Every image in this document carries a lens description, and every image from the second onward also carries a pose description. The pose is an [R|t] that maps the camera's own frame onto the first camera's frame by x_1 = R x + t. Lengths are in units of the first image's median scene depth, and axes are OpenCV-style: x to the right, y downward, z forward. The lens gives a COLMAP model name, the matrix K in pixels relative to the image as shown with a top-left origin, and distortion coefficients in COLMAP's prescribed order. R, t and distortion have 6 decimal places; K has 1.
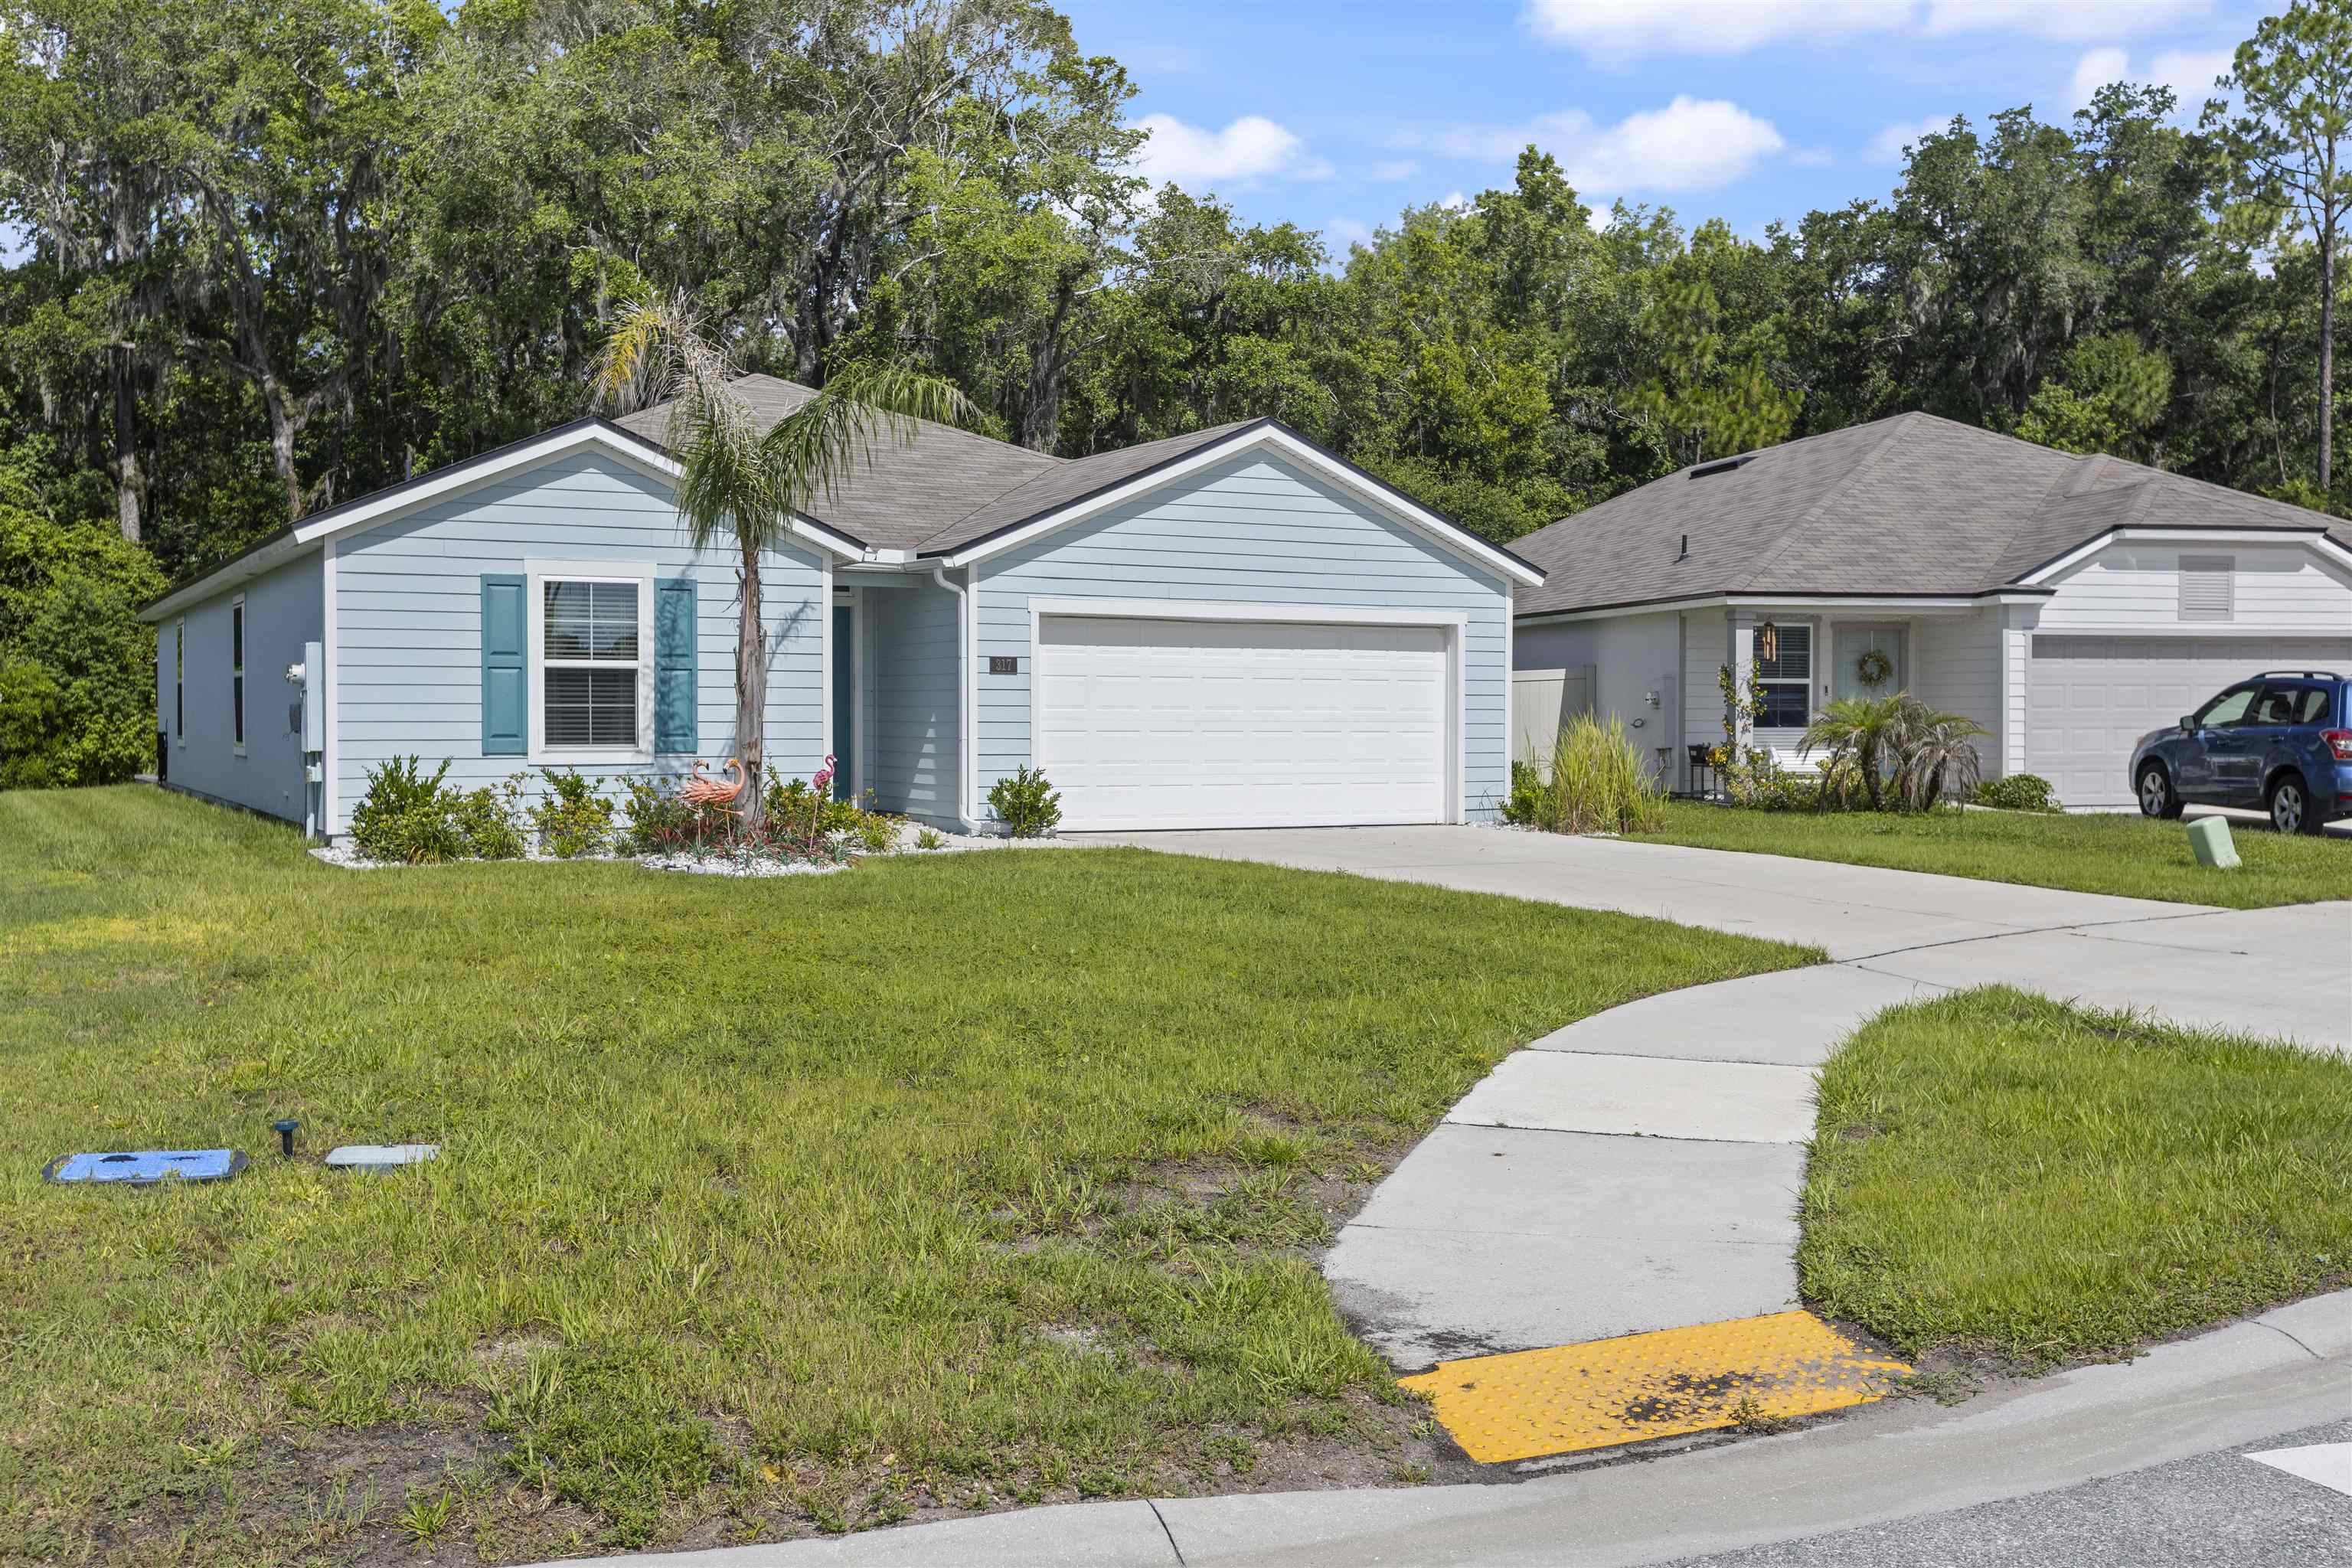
lens RADIAL K [[2266.4, 0, 1176.0], [0, 2266.4, 784.0], [0, 0, 1]] dist [0.011142, 0.008153]
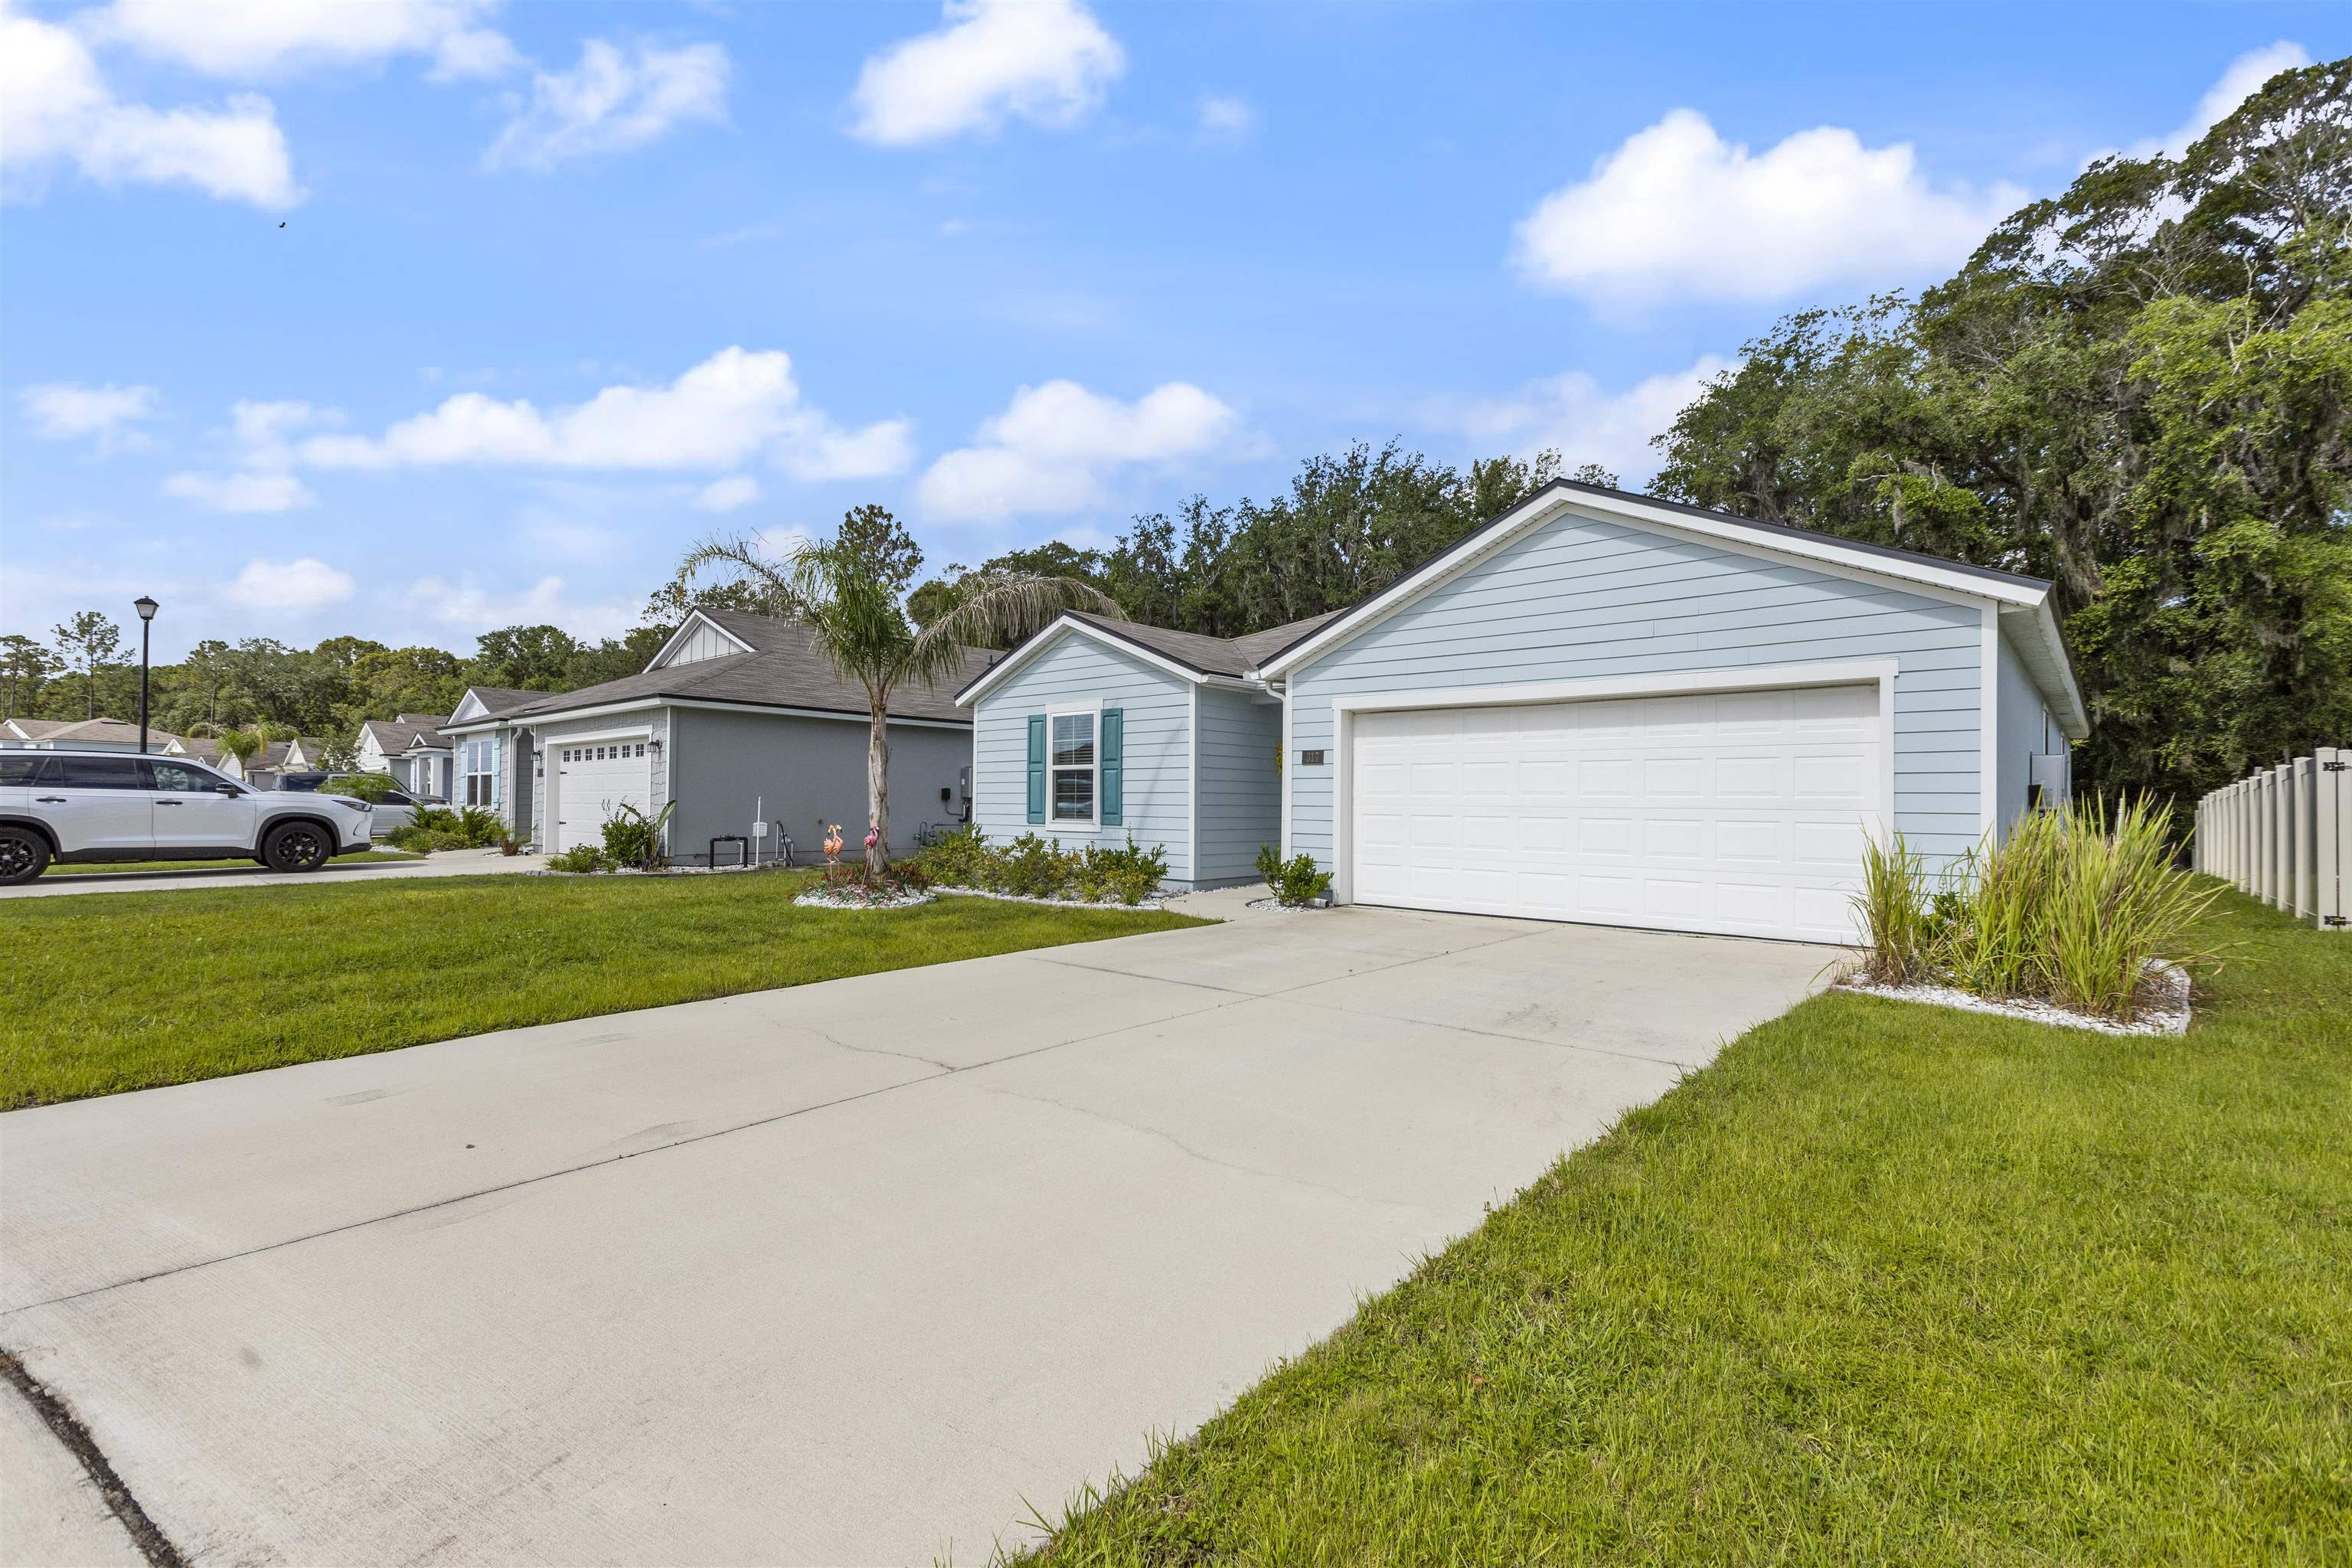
lens RADIAL K [[1049.9, 0, 1176.0], [0, 1049.9, 784.0], [0, 0, 1]] dist [0.013045, -0.000203]
pose [[0.342178, -0.018719, -0.939449, 0.412287], [-0.034494, 0.998877, -0.032467, -0.018472], [0.939002, 0.043515, 0.341148, 0.749944]]
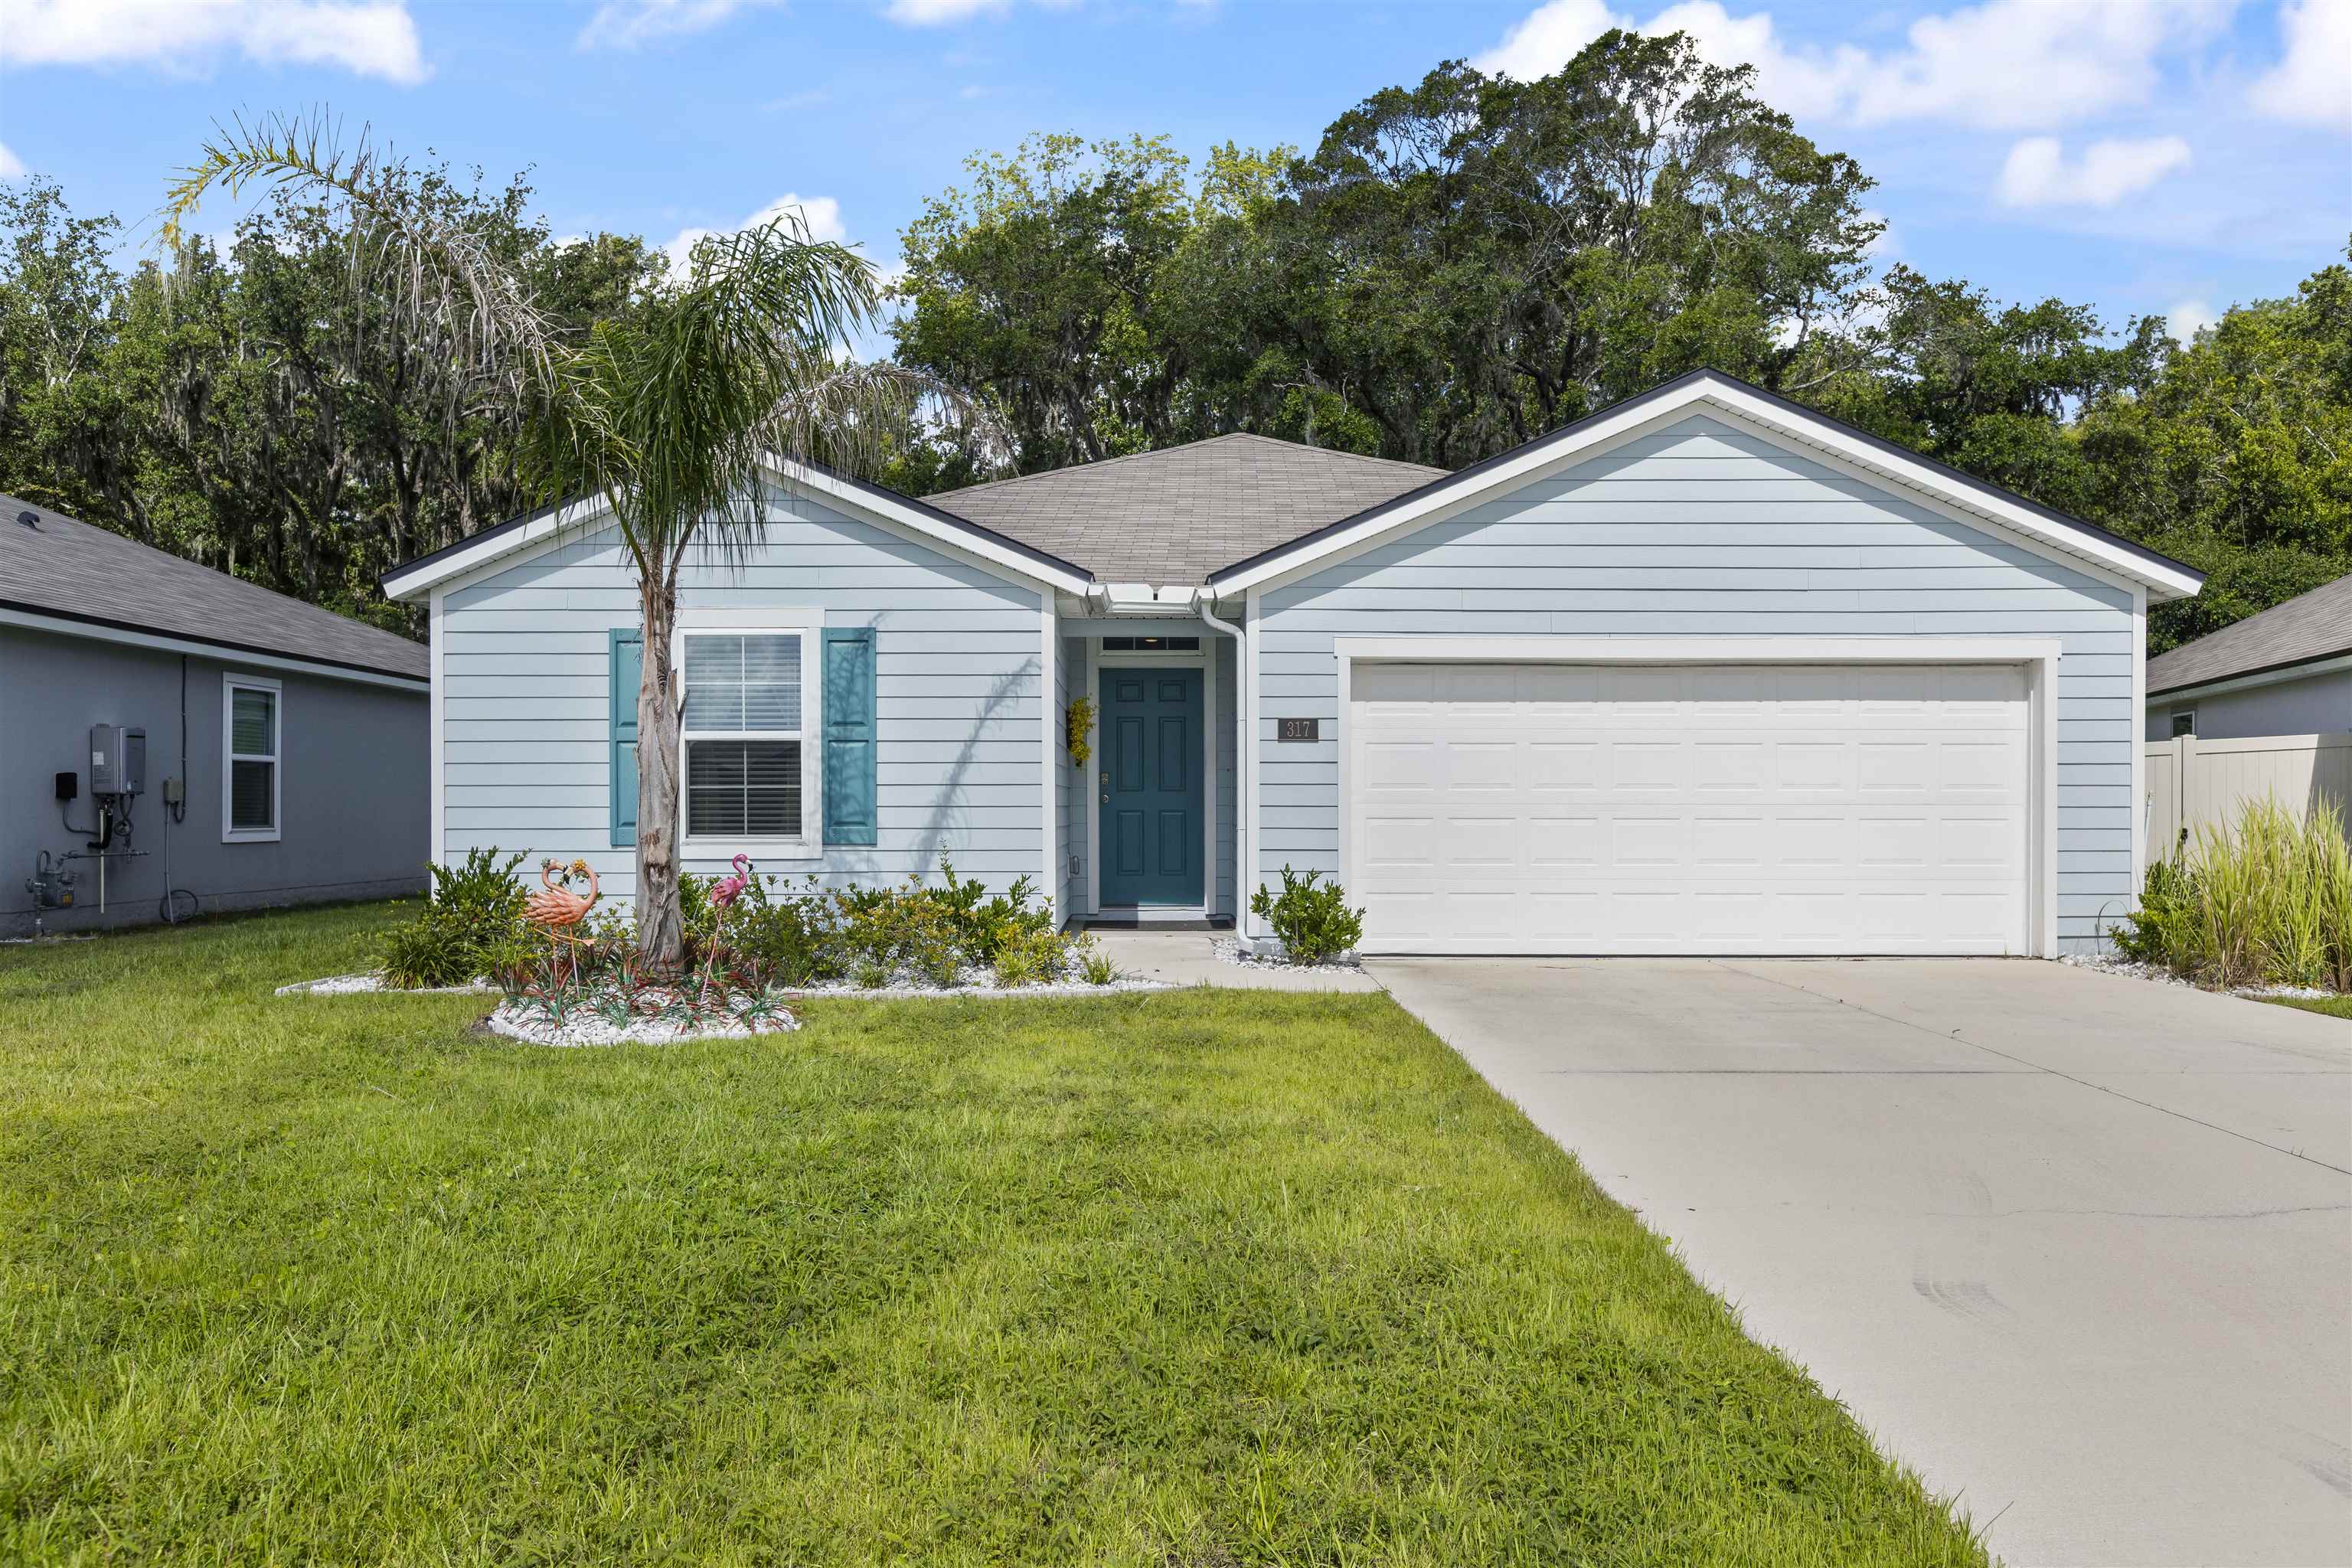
lens RADIAL K [[1651.7, 0, 1170.7], [0, 1651.7, 834.2], [0, 0, 1]] dist [0.010093, -0.003659]
pose [[0.880708, 0.005375, -0.473630, 0.144601], [-0.011088, 0.999896, -0.009272, -0.012606], [0.473530, 0.013418, 0.880675, 0.504035]]
